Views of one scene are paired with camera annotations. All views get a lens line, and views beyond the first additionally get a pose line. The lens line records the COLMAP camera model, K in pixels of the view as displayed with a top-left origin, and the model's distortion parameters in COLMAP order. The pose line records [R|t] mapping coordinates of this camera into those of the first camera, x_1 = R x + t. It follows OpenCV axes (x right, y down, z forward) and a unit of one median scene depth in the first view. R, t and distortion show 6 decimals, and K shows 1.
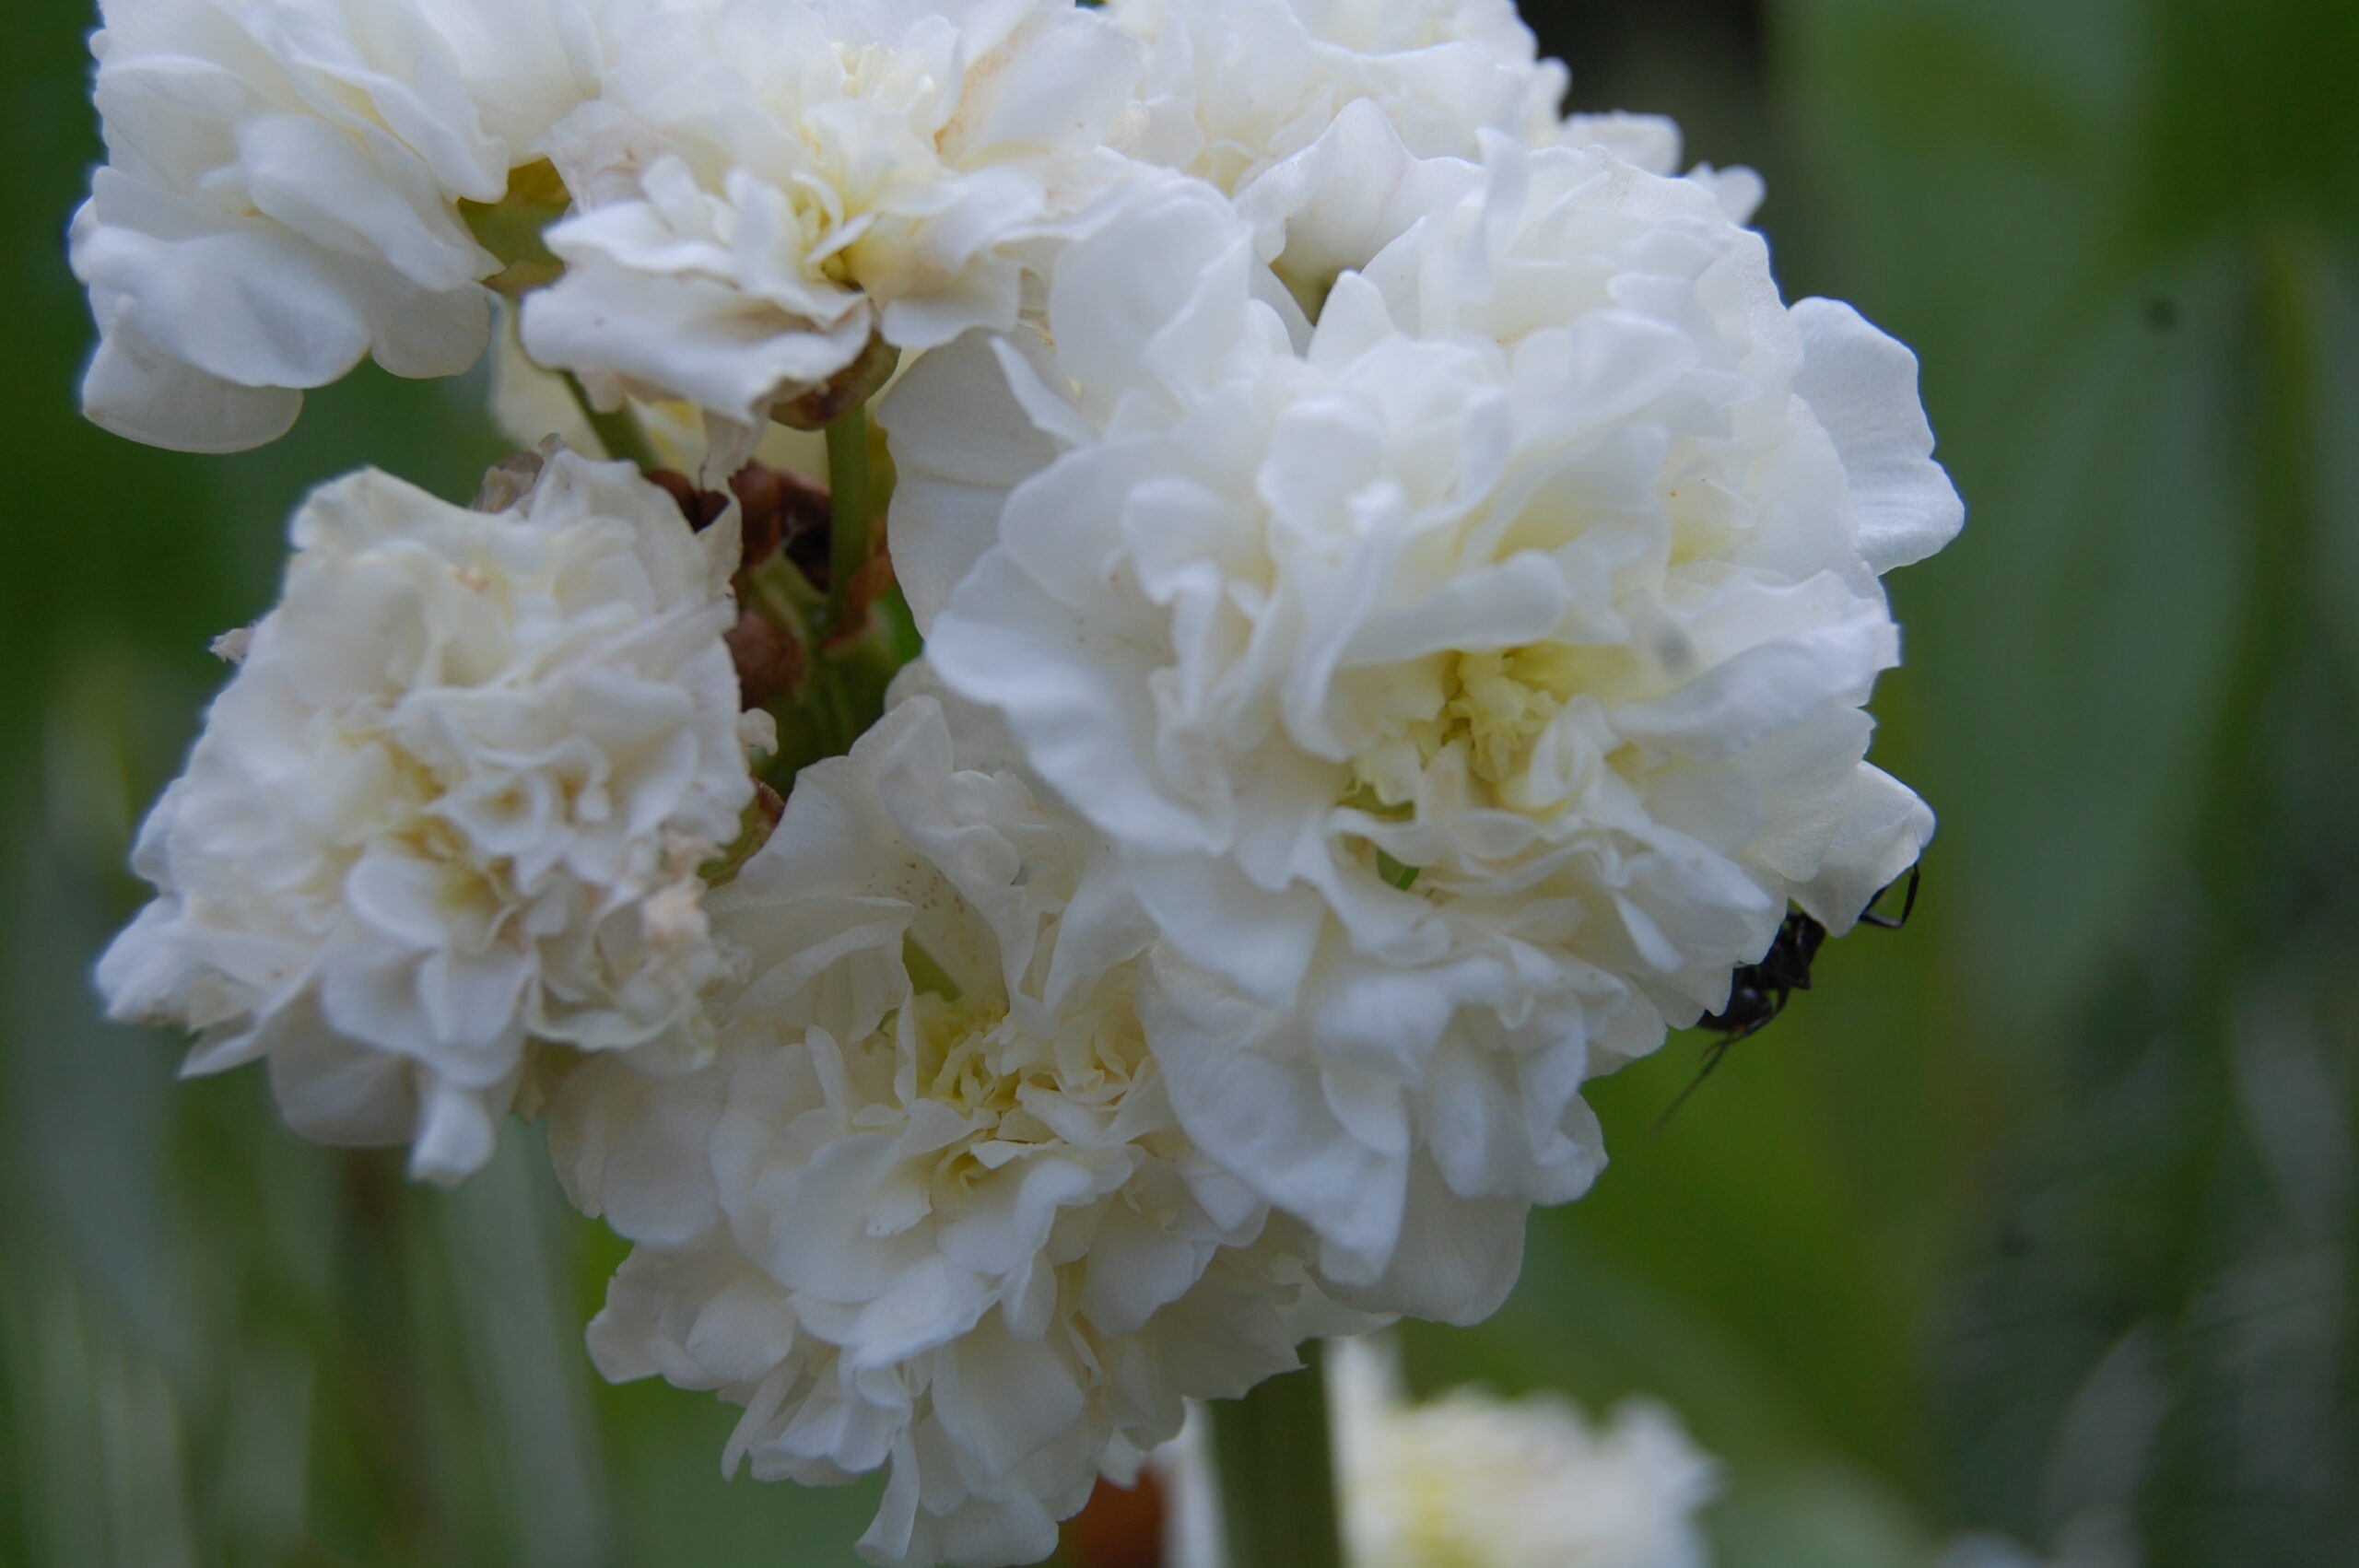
lens RADIAL K [[3426.5, 0, 1179.5], [0, 3426.5, 784.0], [0, 0, 1]] dist [0.021556, 0.032846]
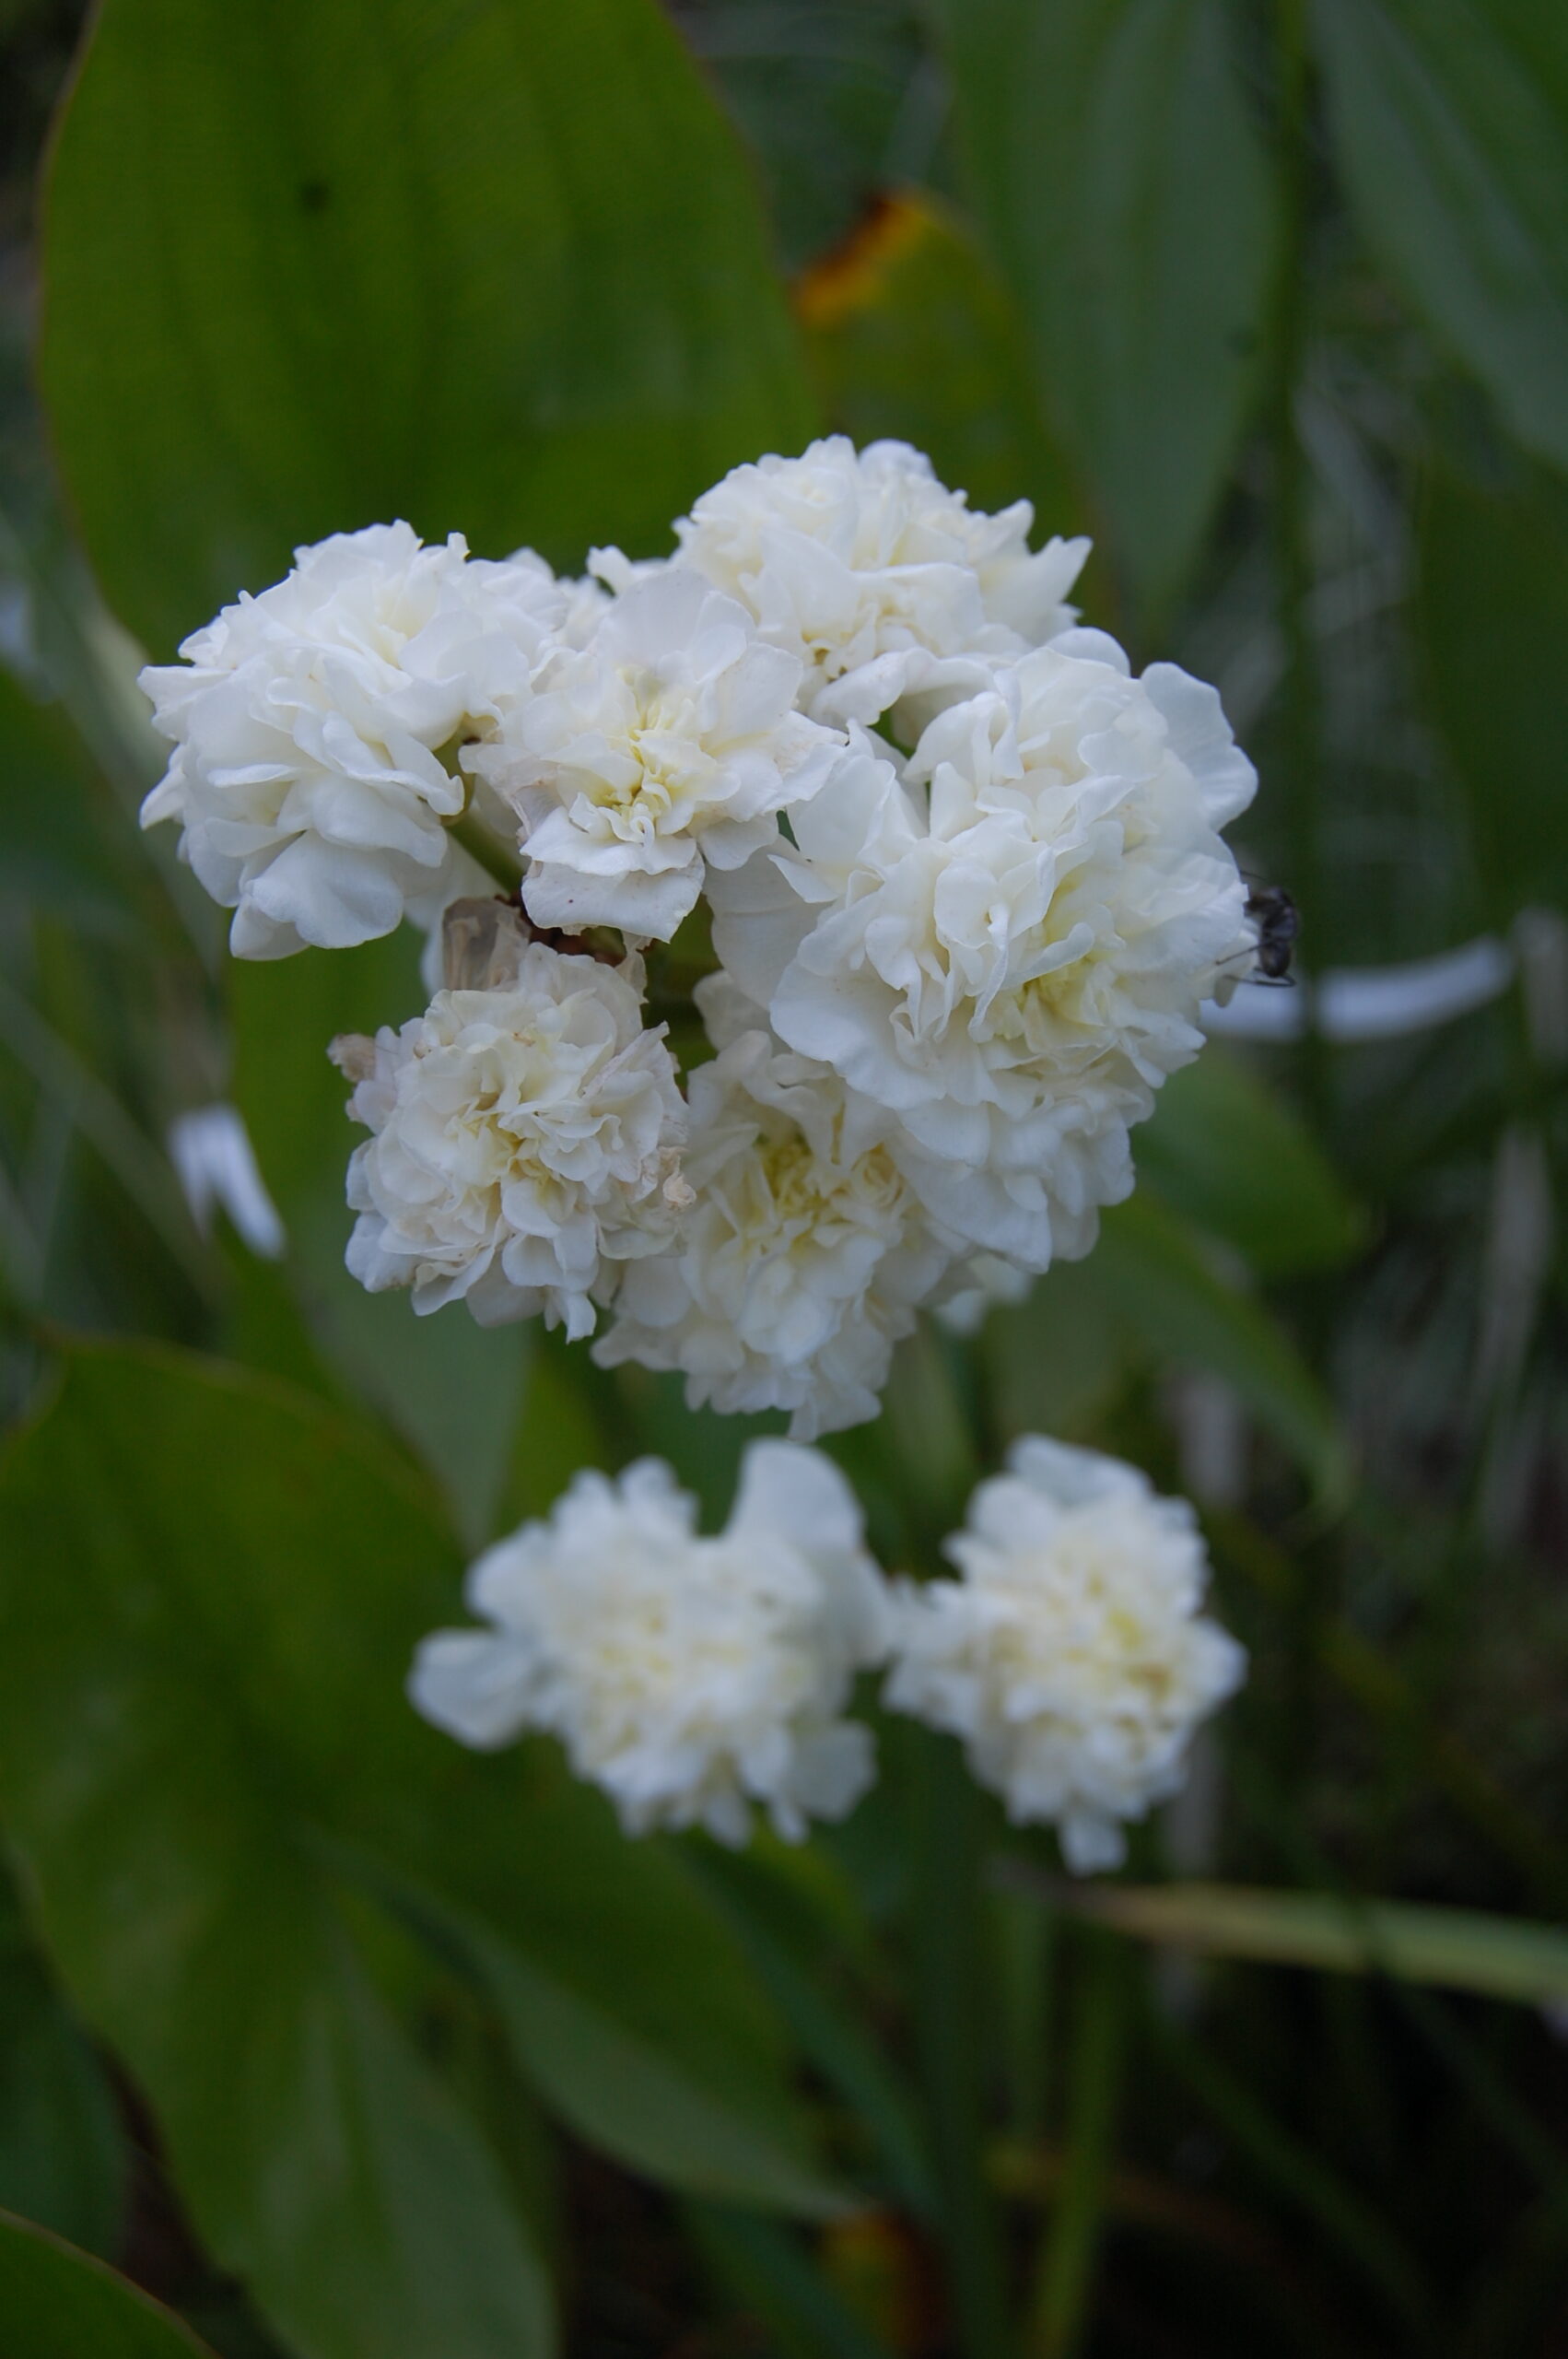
lens RADIAL K [[3546.4, 0, 784.0], [0, 3546.4, 1179.5], [0, 0, 1]] dist [-0.012907, 0.000037]
pose [[0.963744, -0.232271, 0.131330, -0.338547], [0.173707, 0.919754, 0.351964, -0.639032], [-0.202543, -0.316390, 0.926754, -0.833311]]
